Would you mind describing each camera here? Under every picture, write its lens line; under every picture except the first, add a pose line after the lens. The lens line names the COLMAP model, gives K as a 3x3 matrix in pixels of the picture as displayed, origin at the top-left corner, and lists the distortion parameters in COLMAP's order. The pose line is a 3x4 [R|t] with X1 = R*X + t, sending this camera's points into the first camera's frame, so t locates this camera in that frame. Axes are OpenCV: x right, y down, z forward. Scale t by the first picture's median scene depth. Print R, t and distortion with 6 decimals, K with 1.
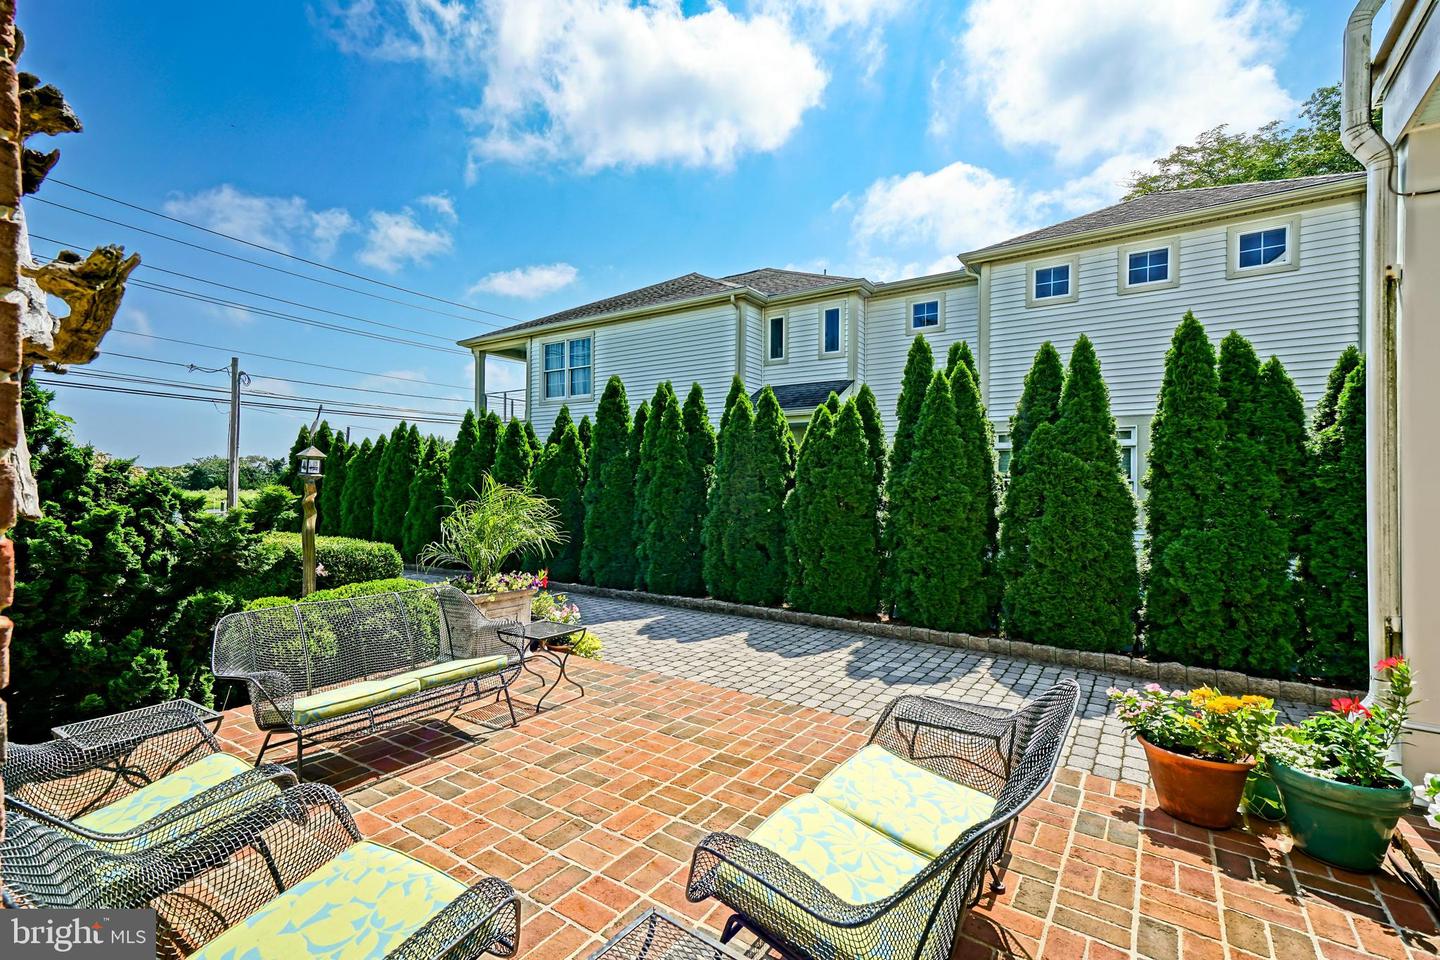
lens RADIAL K [[651.2, 0, 718.8], [0, 651.2, 476.0], [0, 0, 1]] dist [0.043185, -0.002748]
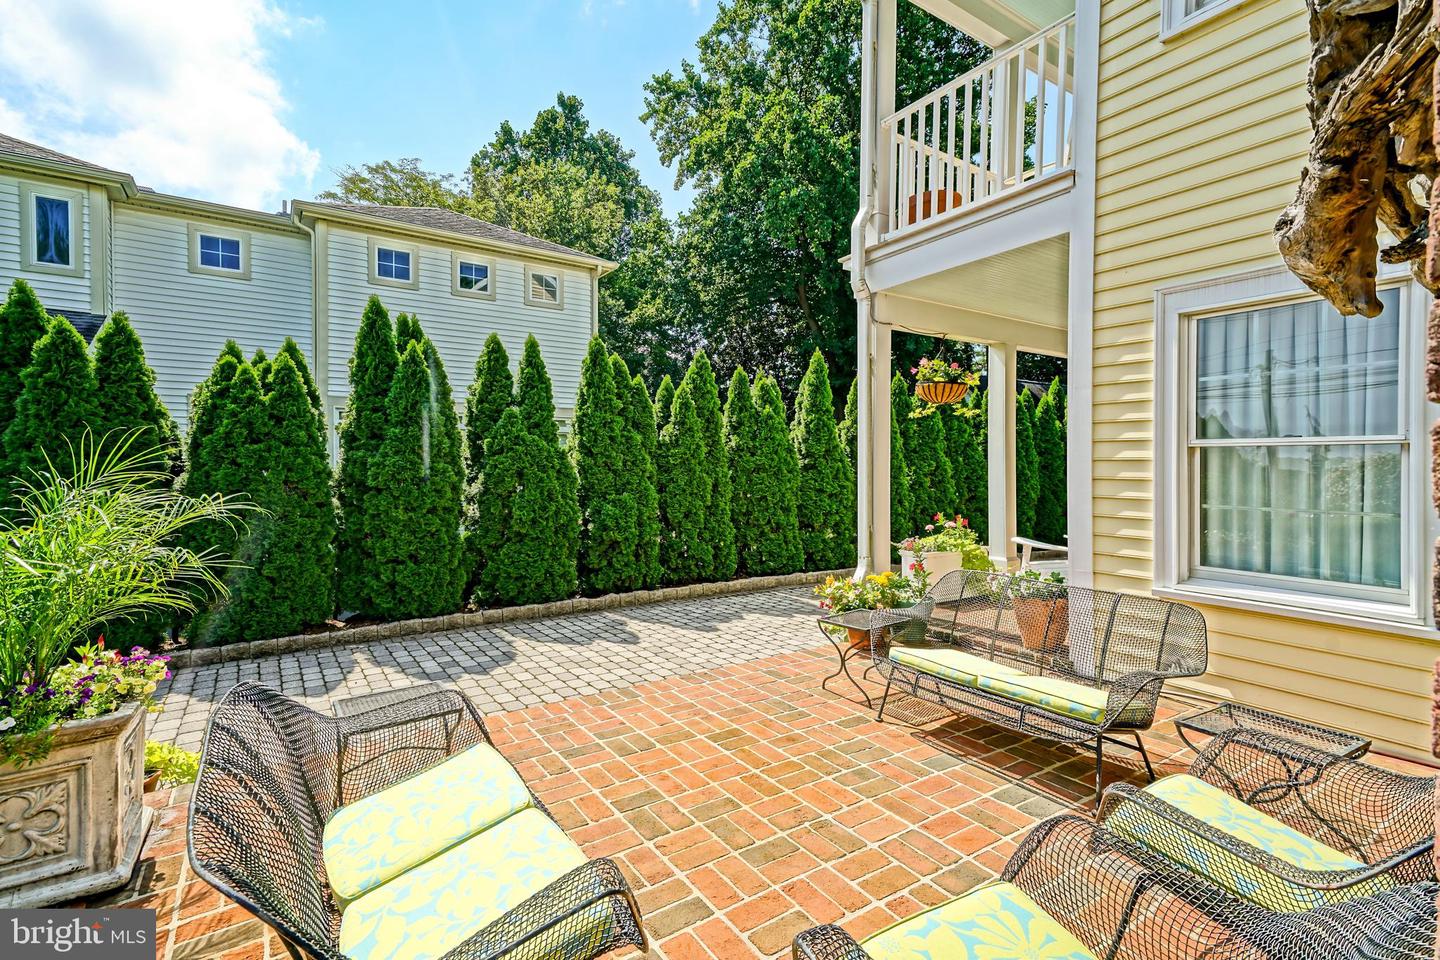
lens RADIAL K [[651.2, 0, 696.1], [0, 651.2, 462.8], [0, 0, 1]] dist [0.043185, -0.002748]
pose [[0.386385, -0.007357, 0.922308, -0.418922], [-0.003300, 0.999951, 0.009359, 0.000752], [-0.922332, -0.006660, 0.386342, 0.292940]]
